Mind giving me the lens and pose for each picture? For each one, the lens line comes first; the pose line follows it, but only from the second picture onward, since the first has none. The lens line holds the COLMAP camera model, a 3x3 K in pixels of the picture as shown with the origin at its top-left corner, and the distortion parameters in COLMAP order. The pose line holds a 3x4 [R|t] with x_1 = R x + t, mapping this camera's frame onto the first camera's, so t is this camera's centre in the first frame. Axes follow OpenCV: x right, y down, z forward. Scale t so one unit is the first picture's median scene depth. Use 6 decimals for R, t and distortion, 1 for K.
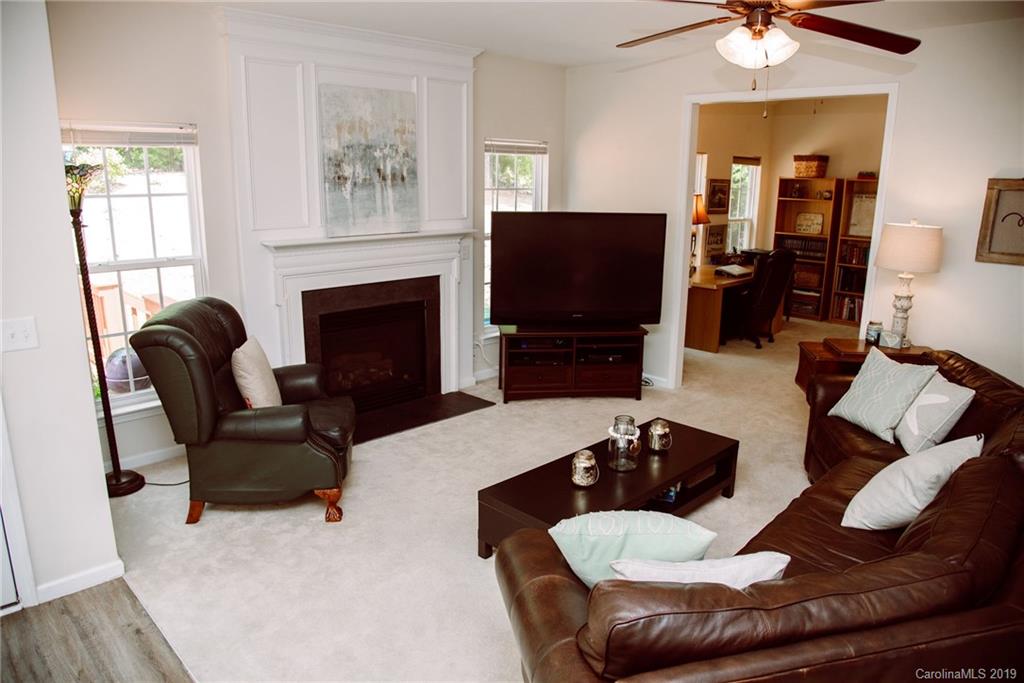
lens RADIAL K [[701.4, 0, 521.9], [0, 701.4, 344.6], [0, 0, 1]] dist [-0.121815, 0.077952]
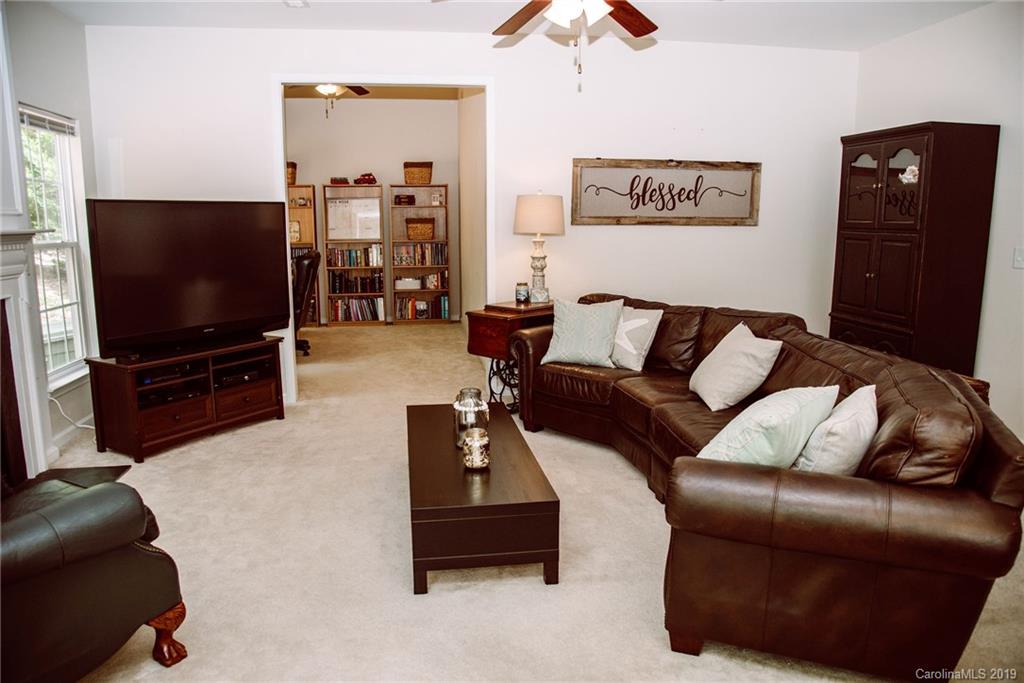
lens RADIAL K [[714.1, 0, 512.8], [0, 714.1, 358.7], [0, 0, 1]] dist [-0.140782, 0.078165]
pose [[0.586804, -0.167112, 0.792297, -0.231135], [0.200903, 0.977924, 0.057469, 0.009775], [-0.784410, 0.125452, 0.607423, 0.164939]]
